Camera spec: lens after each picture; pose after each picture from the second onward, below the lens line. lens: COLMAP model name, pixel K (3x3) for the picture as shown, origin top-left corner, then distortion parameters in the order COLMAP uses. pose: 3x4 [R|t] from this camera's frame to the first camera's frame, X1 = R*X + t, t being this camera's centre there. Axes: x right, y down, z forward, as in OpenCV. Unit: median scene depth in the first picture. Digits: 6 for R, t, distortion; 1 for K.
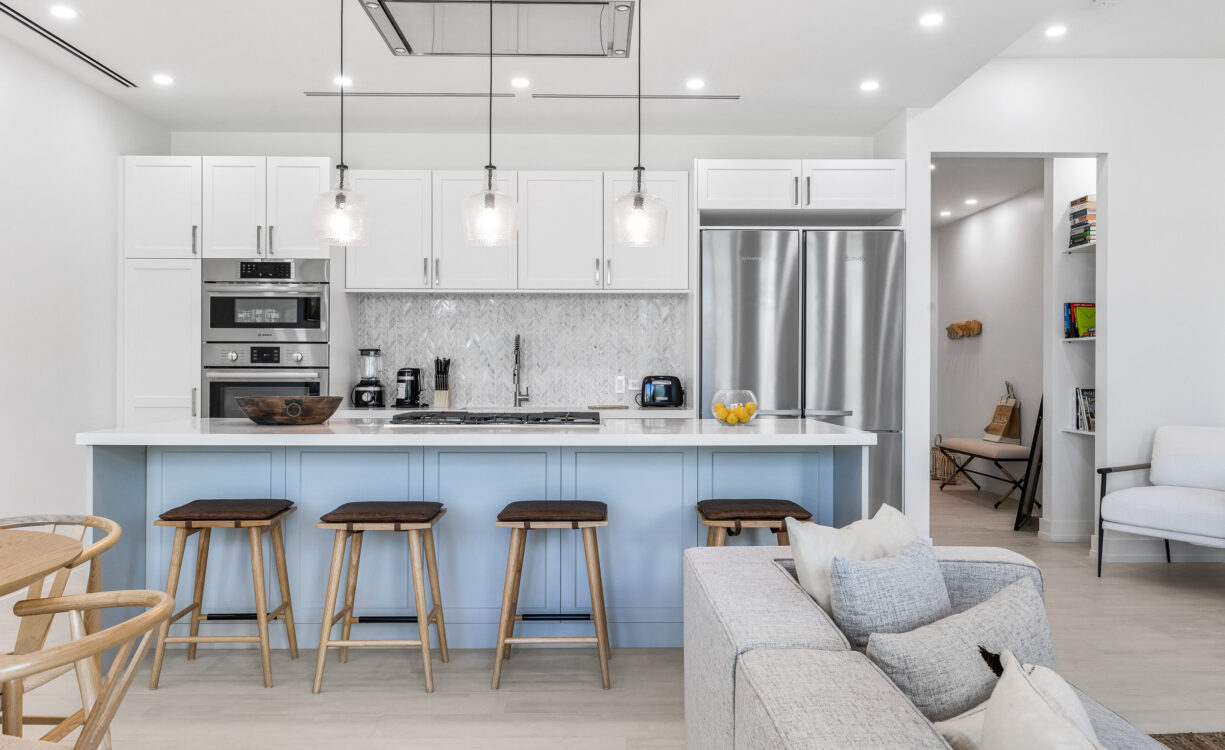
lens RADIAL K [[863.4, 0, 612.5], [0, 863.4, 375.0], [0, 0, 1]] dist [0.000290, -0.002368]
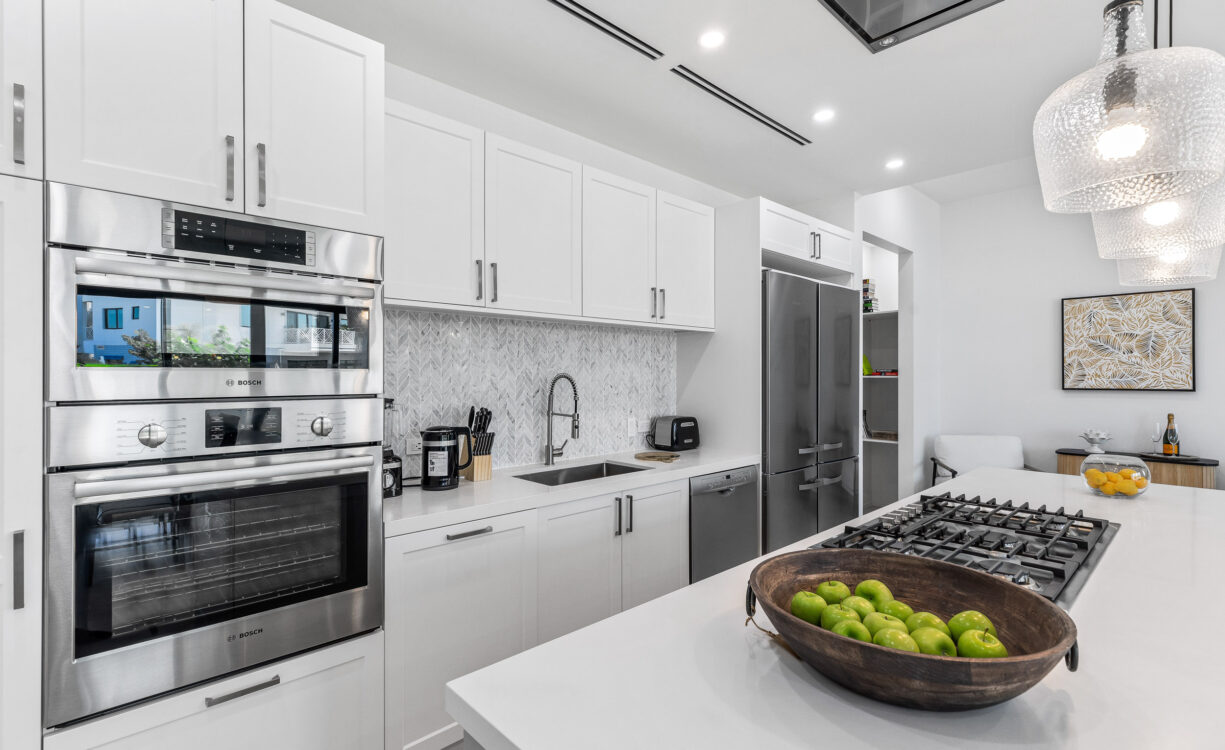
lens RADIAL K [[551.1, 0, 612.5], [0, 551.1, 375.0], [0, 0, 1]] dist [0.002828, 0.000850]
pose [[0.742211, -0.001883, 0.670163, -0.445599], [0.004666, 0.999986, -0.002358, -0.048066], [-0.670150, 0.004877, 0.742210, 0.646781]]
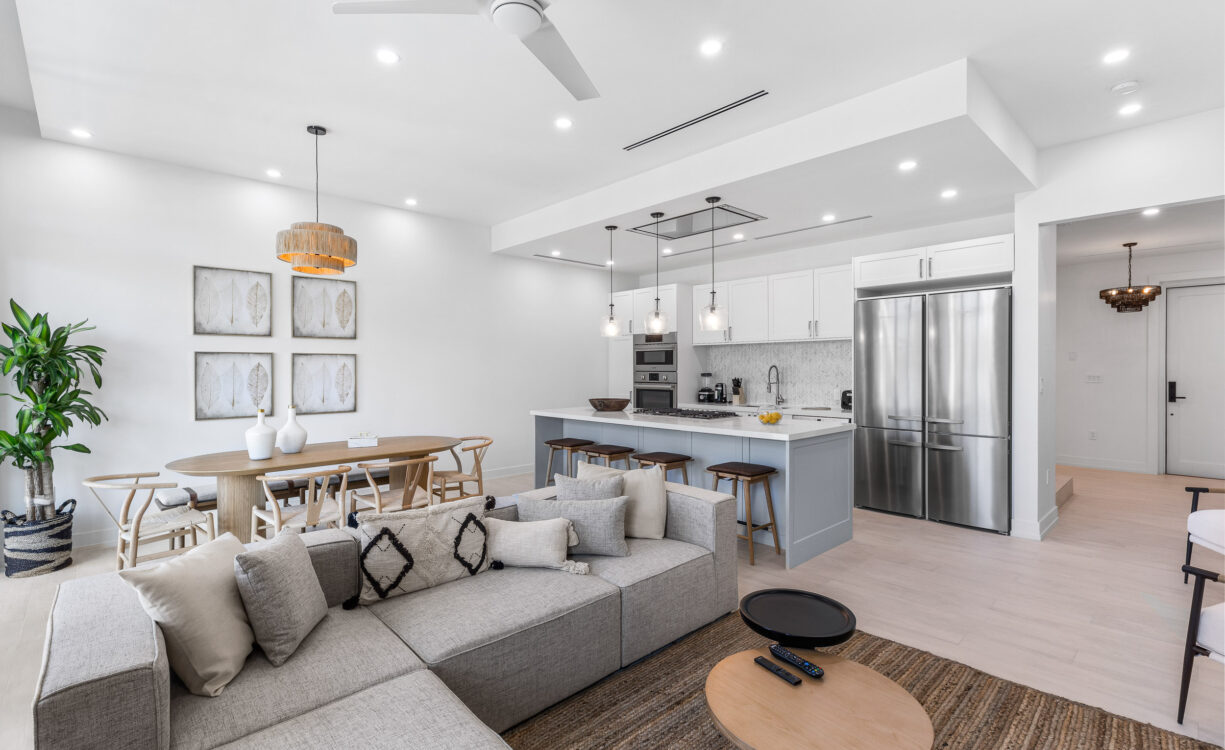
lens RADIAL K [[551.1, 0, 612.5], [0, 551.1, 375.0], [0, 0, 1]] dist [0.002828, 0.000850]
pose [[0.675642, 0.006375, -0.737202, 0.551848], [0.001062, 0.999953, 0.009621, -0.041166], [0.737229, -0.007283, 0.675603, -0.026487]]
